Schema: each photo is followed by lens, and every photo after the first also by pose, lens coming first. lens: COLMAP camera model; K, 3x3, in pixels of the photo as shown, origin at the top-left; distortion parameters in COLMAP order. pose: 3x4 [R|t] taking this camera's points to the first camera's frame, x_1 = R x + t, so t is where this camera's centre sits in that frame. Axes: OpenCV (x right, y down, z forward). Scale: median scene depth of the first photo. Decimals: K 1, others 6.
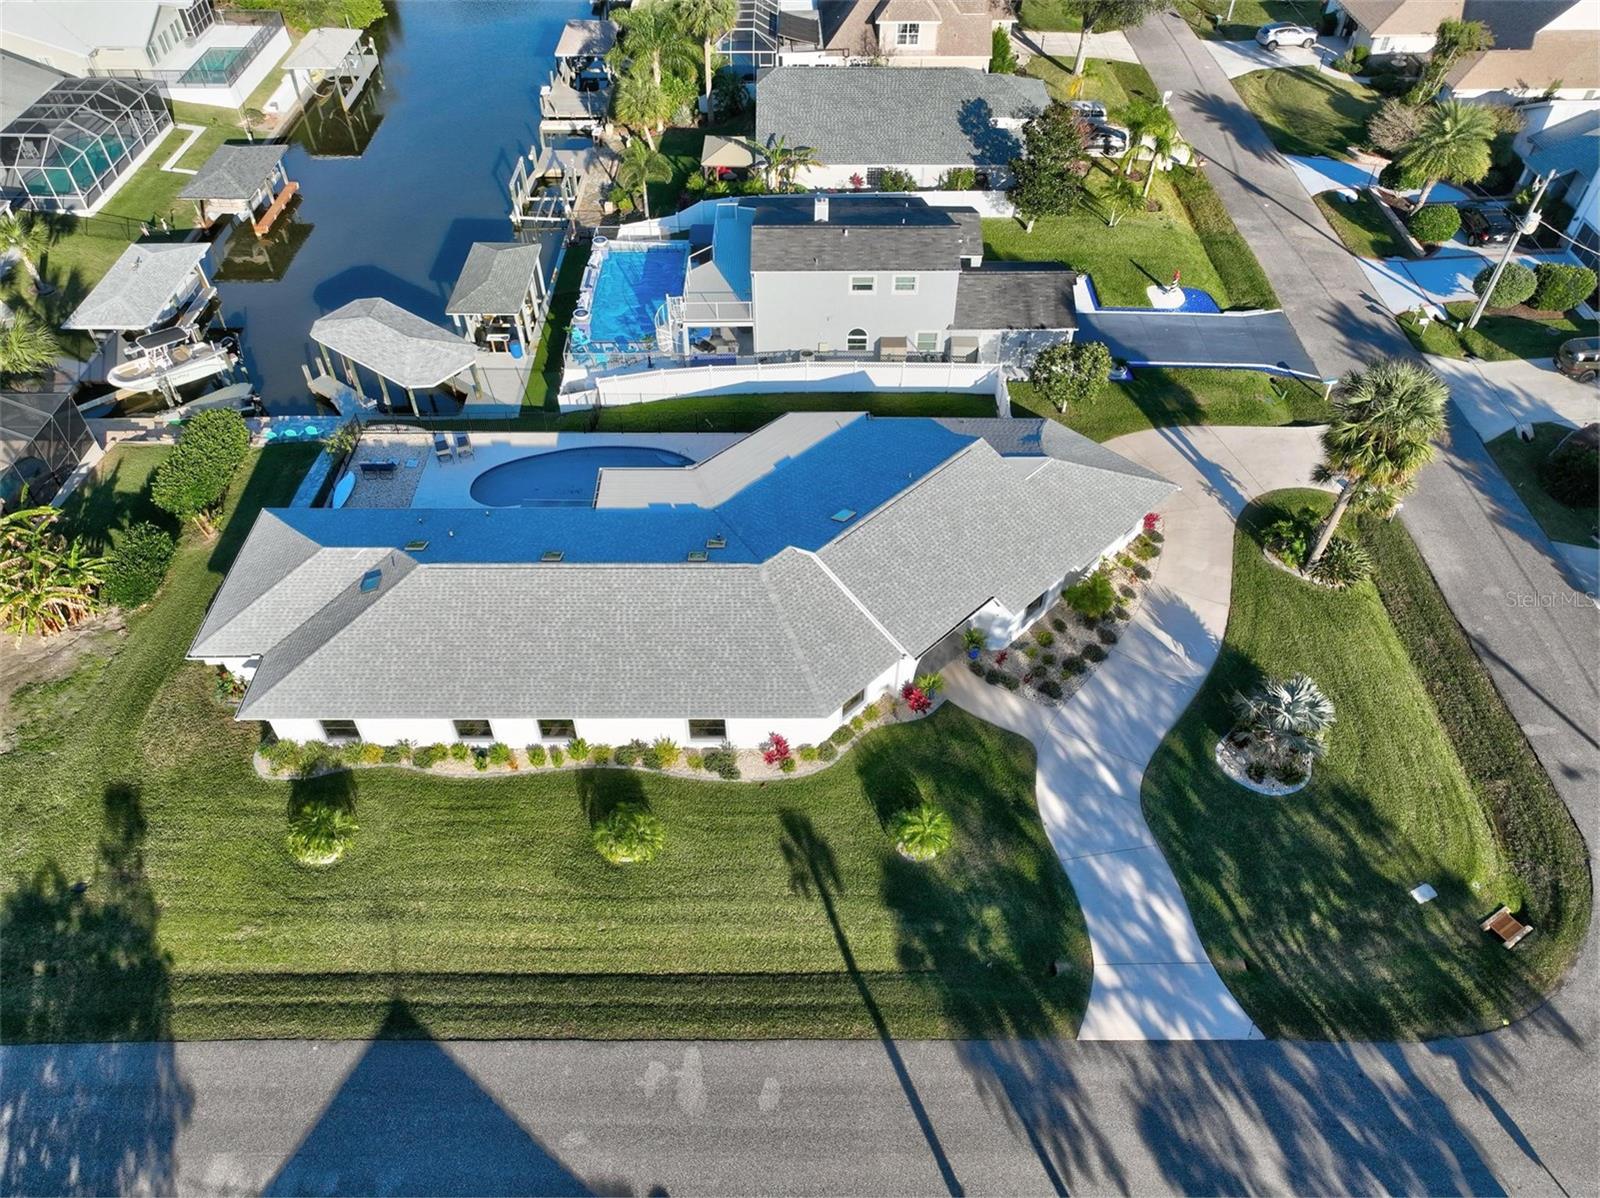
lens RADIAL K [[1131.4, 0, 800.0], [0, 1131.4, 599.0], [0, 0, 1]] dist [-0.004173, 0.021434]
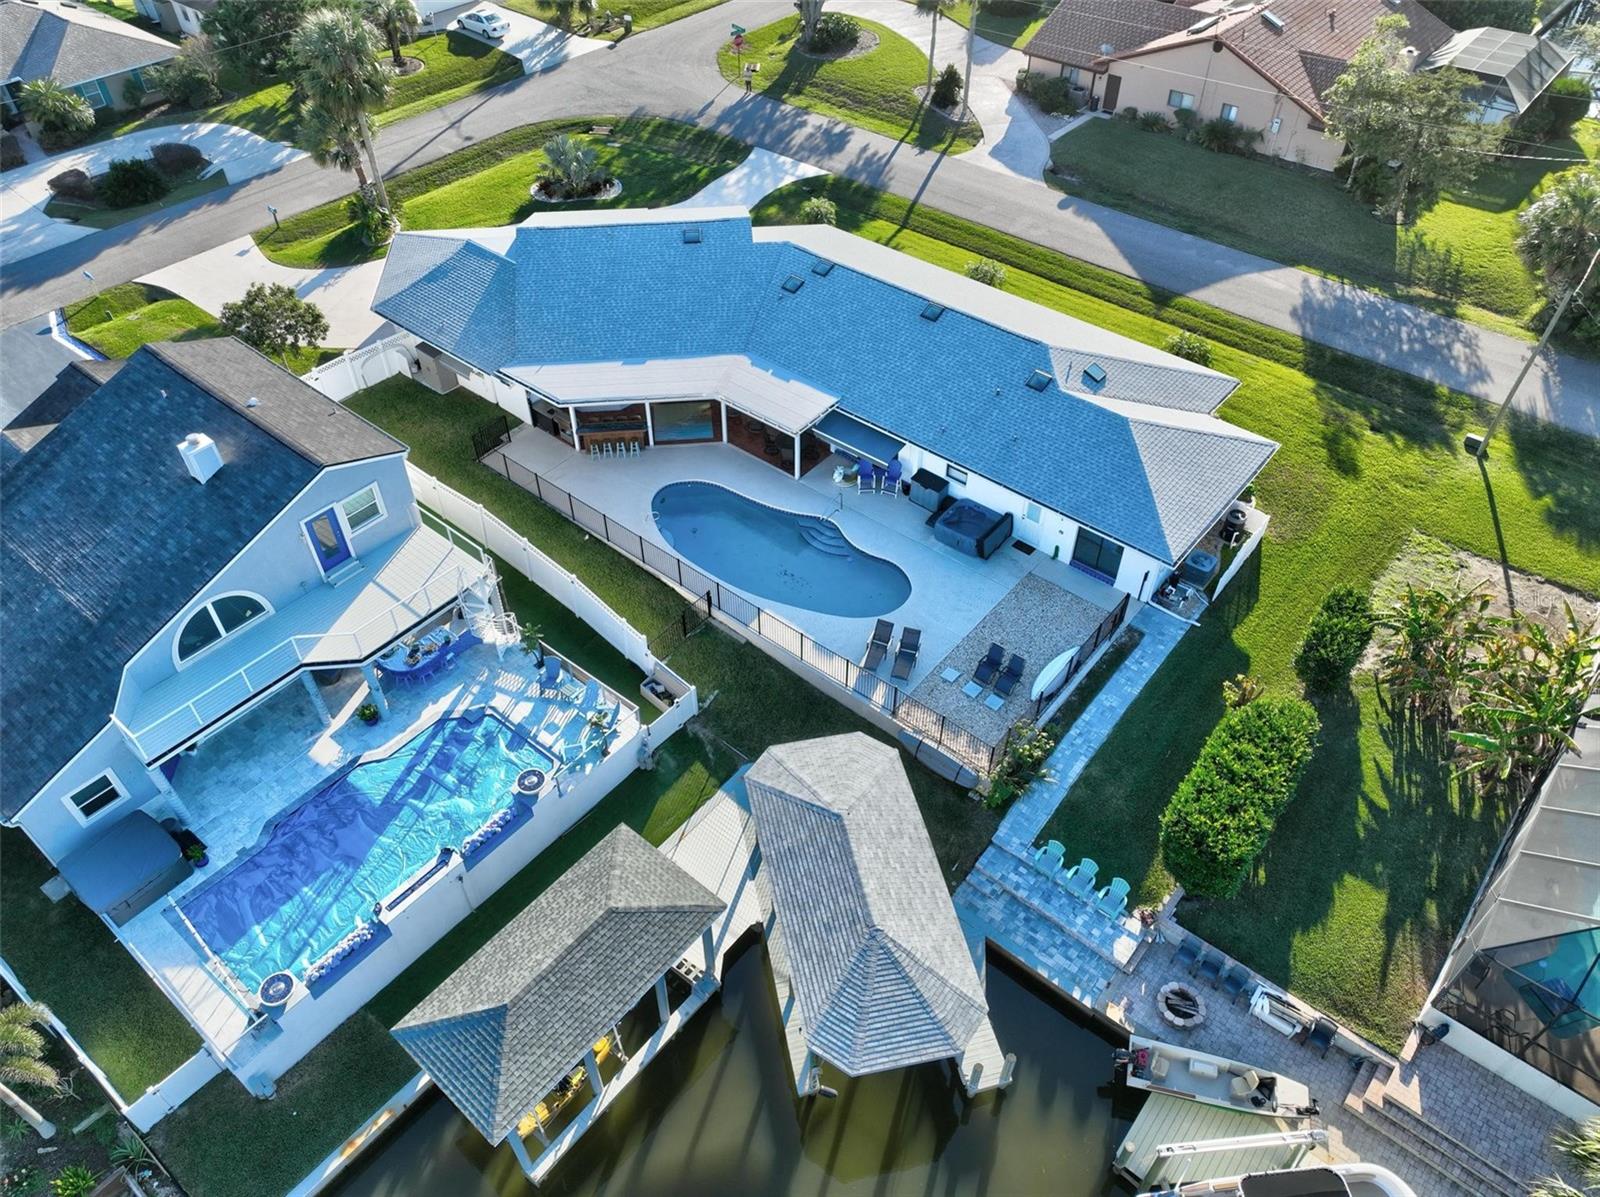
lens RADIAL K [[1131.4, 0, 800.0], [0, 1131.4, 598.5], [0, 0, 1]] dist [-0.004173, 0.021434]
pose [[-0.769707, -0.447089, 0.455701, -0.624711], [0.453783, 0.118921, 0.883141, -0.852388], [-0.449035, 0.886549, 0.111347, 1.024594]]
